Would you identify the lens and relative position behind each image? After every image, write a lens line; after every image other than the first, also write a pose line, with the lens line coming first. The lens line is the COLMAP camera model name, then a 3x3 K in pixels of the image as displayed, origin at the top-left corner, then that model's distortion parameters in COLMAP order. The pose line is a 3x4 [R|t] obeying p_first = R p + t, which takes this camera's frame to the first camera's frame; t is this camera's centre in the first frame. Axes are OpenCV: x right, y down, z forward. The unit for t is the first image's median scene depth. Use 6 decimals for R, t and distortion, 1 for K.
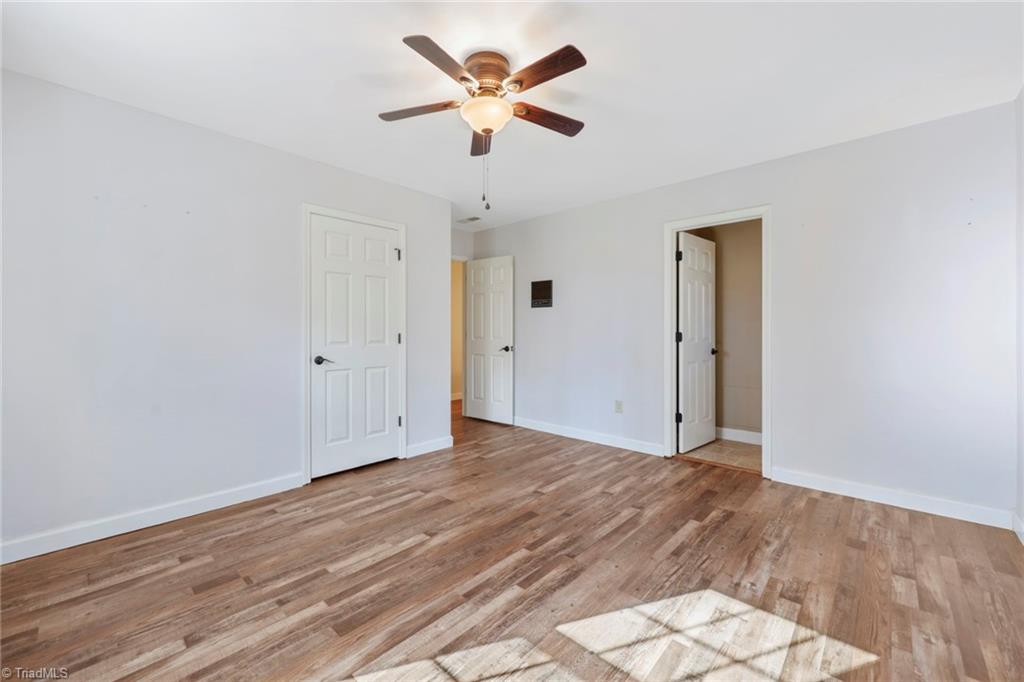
lens RADIAL K [[407.7, 0, 511.4], [0, 407.7, 331.6], [0, 0, 1]] dist [-0.001415, -0.000117]
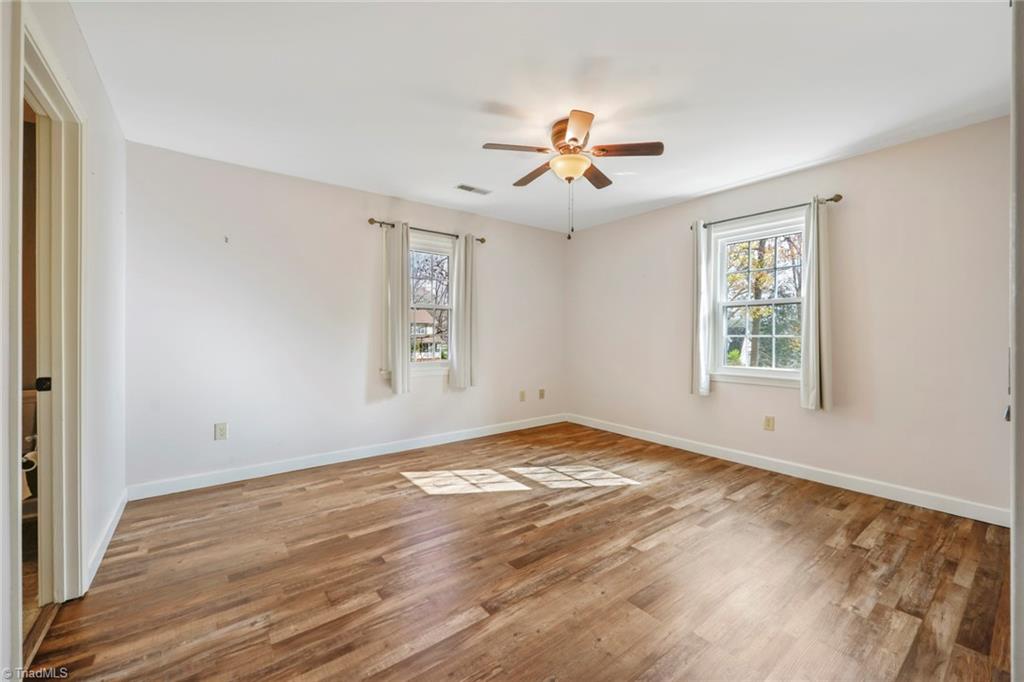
lens RADIAL K [[407.7, 0, 511.4], [0, 407.7, 331.6], [0, 0, 1]] dist [-0.001415, -0.000117]
pose [[-0.985909, 0.003752, 0.167241, -0.094888], [0.003281, 0.999990, -0.003092, -0.004291], [-0.167251, -0.002500, -0.985911, 2.312978]]
